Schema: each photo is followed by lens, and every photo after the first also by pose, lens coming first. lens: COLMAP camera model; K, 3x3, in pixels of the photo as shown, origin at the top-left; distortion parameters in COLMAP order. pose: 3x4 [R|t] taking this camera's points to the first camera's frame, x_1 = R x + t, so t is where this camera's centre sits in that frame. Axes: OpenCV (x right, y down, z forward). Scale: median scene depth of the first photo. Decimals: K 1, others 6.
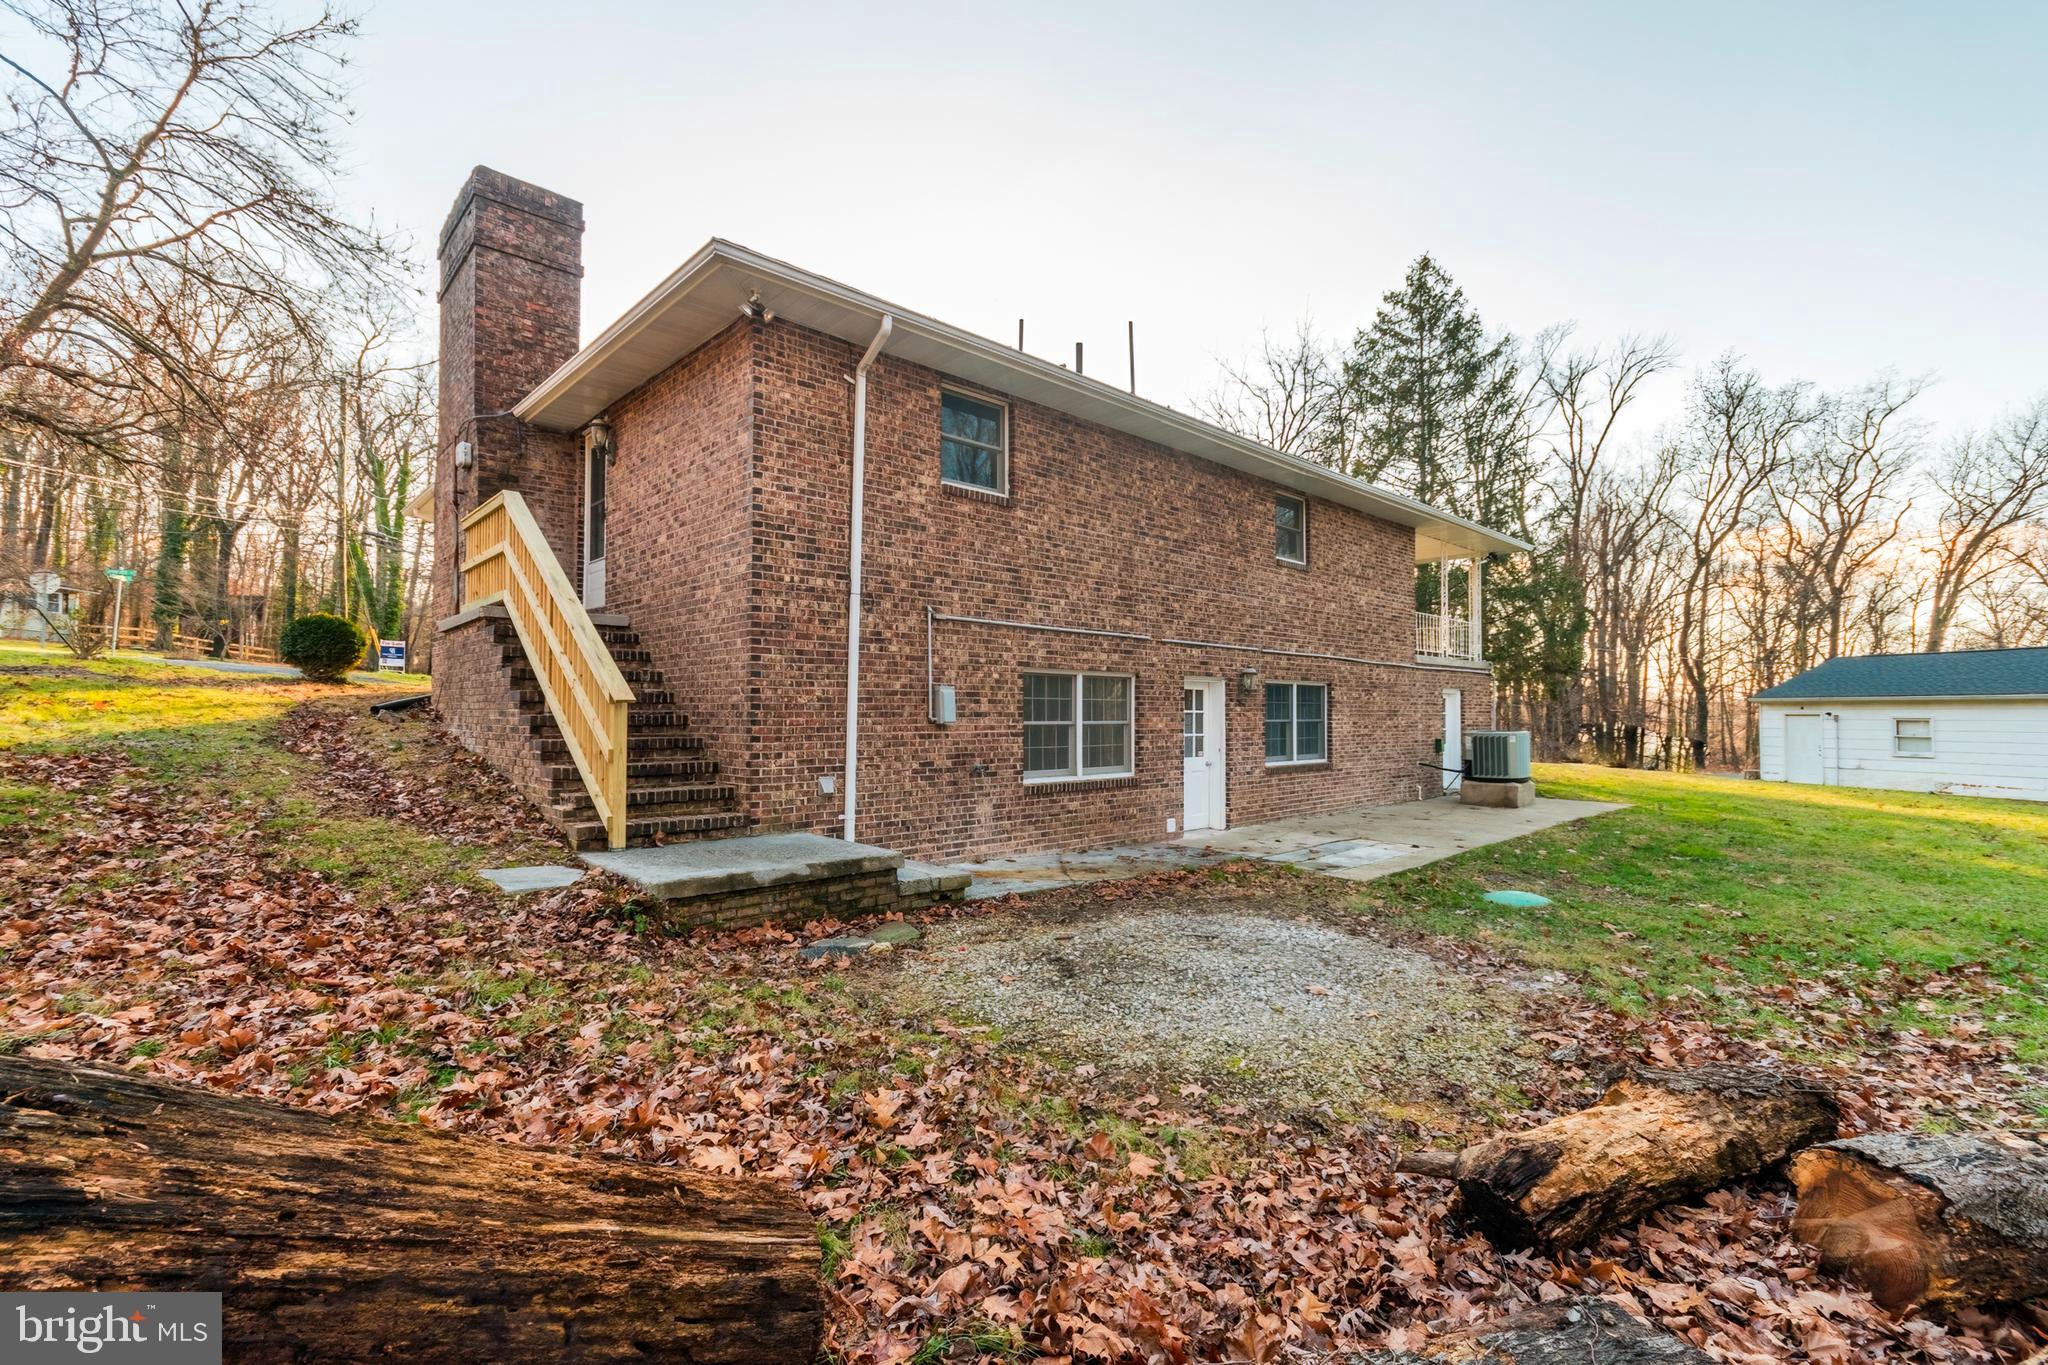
lens RADIAL K [[901.5, 0, 1045.2], [0, 901.5, 716.7], [0, 0, 1]] dist [0.001858, 0.000517]
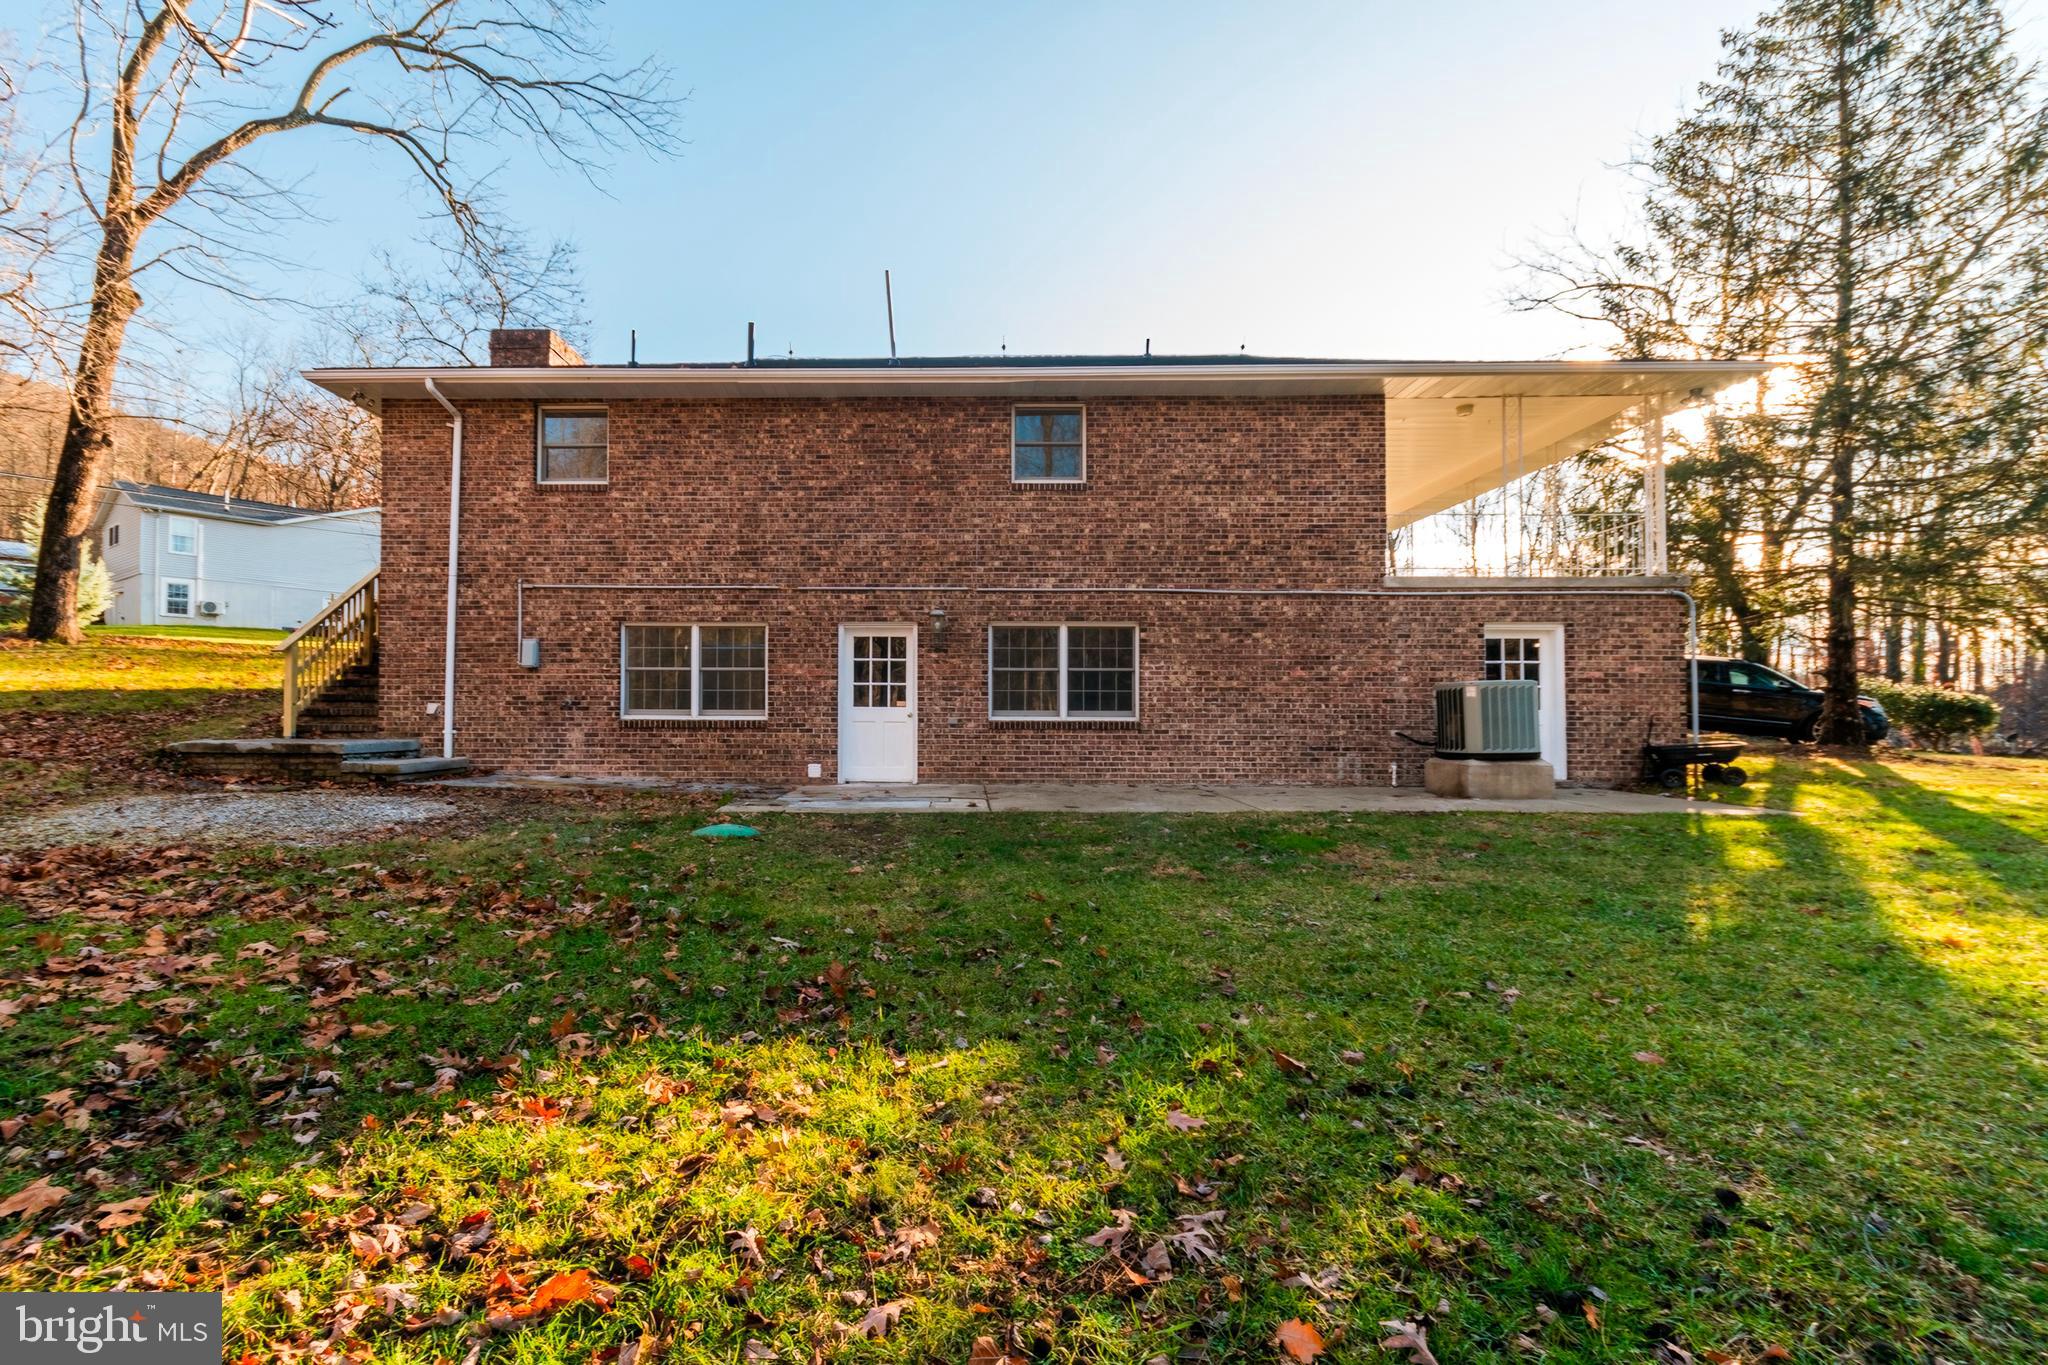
lens RADIAL K [[901.5, 0, 952.9], [0, 901.5, 685.3], [0, 0, 1]] dist [0.001858, 0.000517]
pose [[0.701920, 0.004854, -0.712240, 1.061945], [-0.004112, 0.999988, 0.002762, 0.023294], [0.712244, 0.000990, 0.701931, 0.437389]]
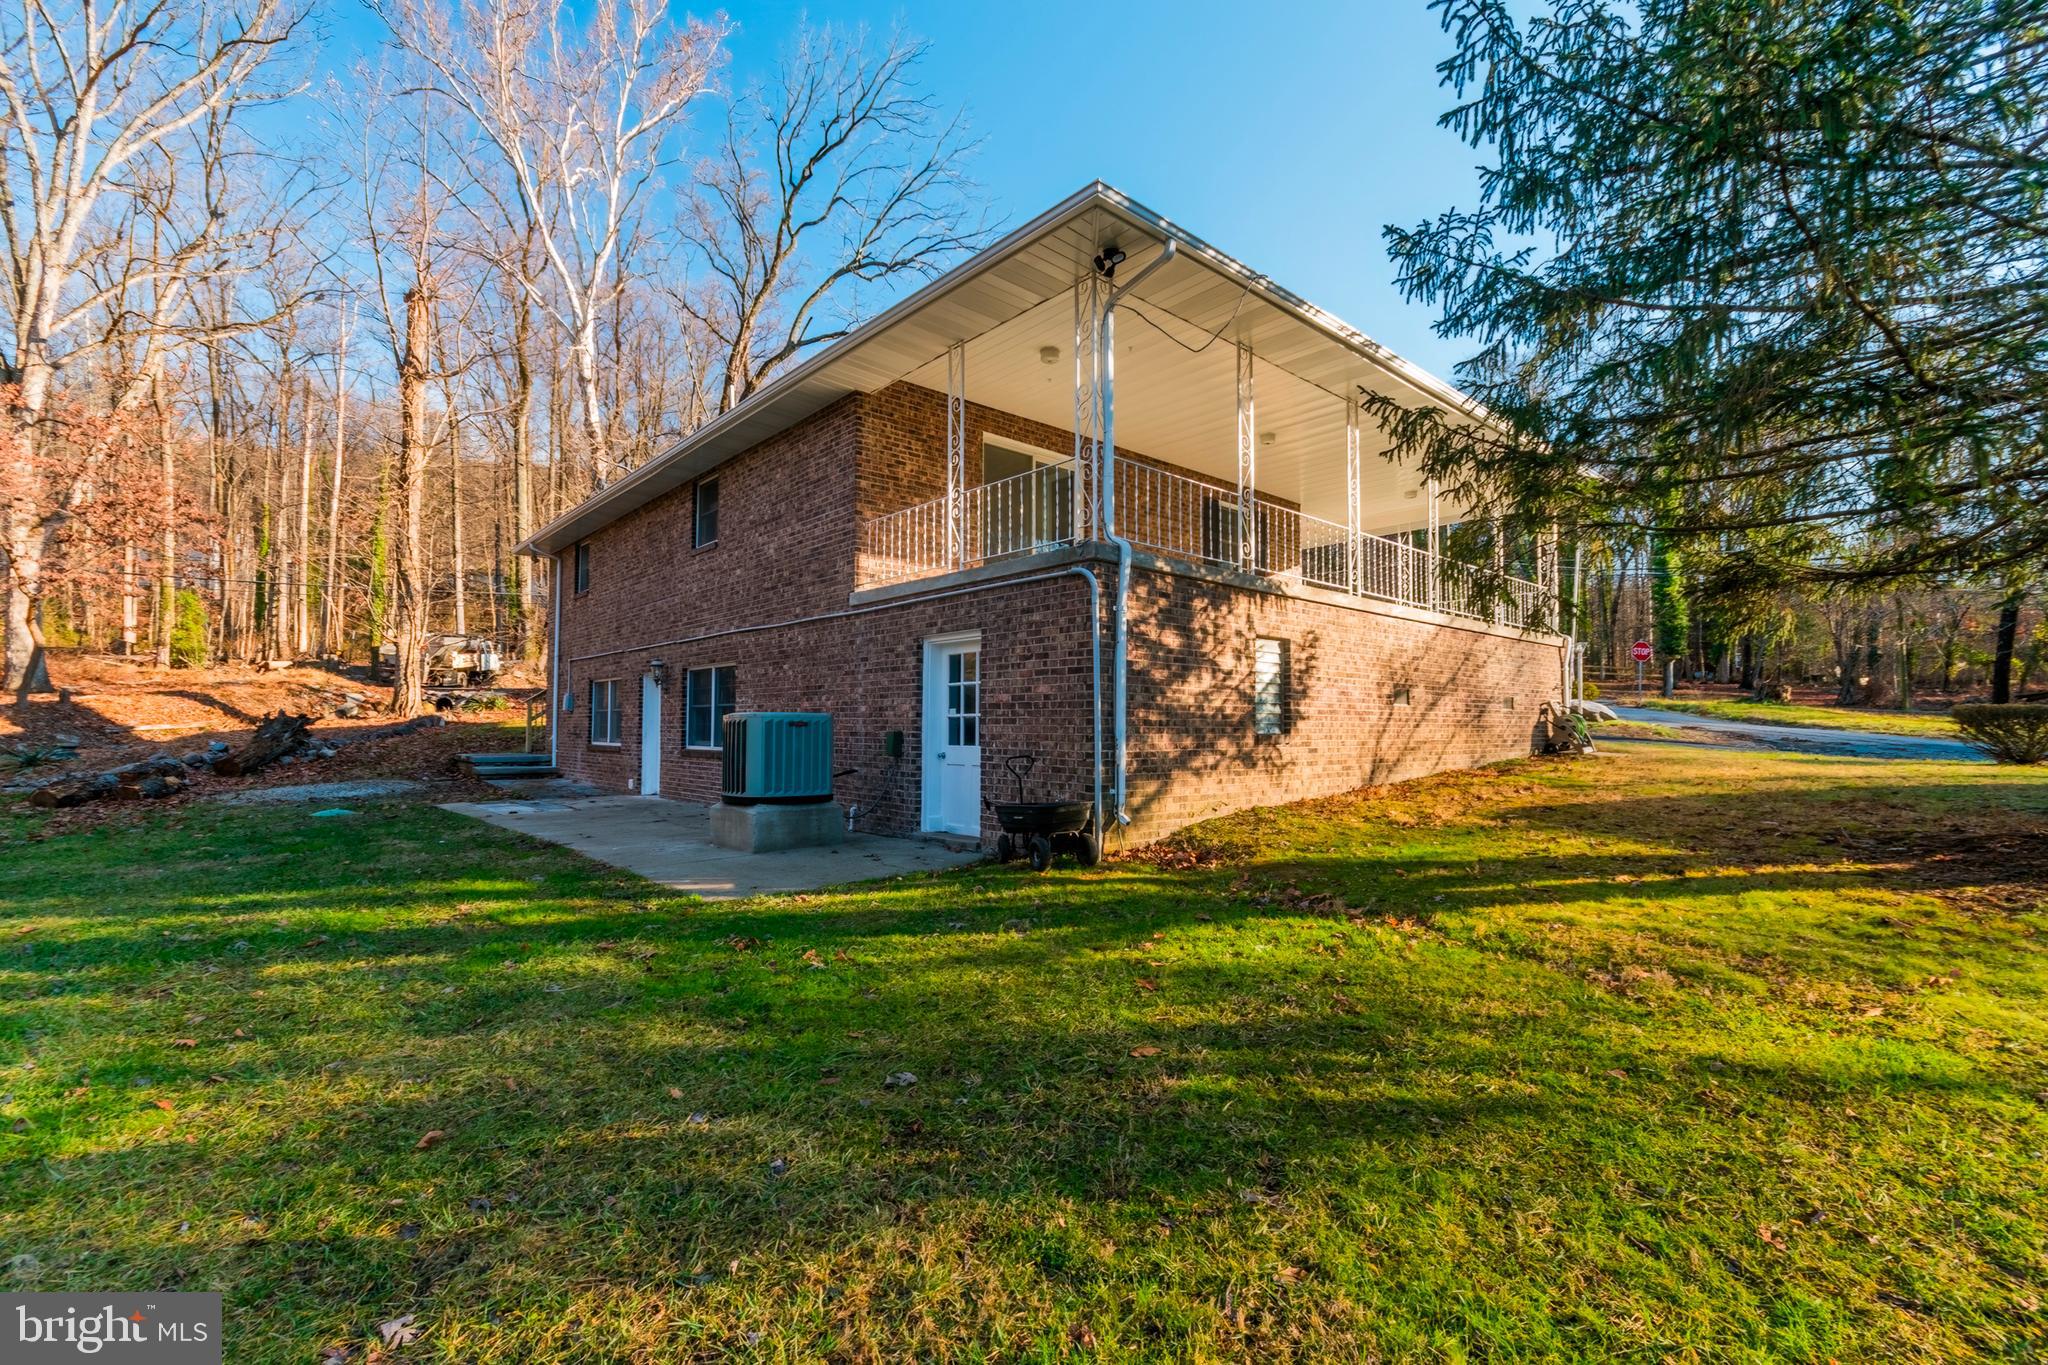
lens RADIAL K [[901.5, 0, 1012.9], [0, 901.5, 690.3], [0, 0, 1]] dist [0.001858, 0.000517]
pose [[-0.063749, -0.025991, -0.997627, 1.612465], [0.012891, 0.999556, -0.026865, 0.024859], [0.997883, -0.014573, -0.063386, 1.820053]]
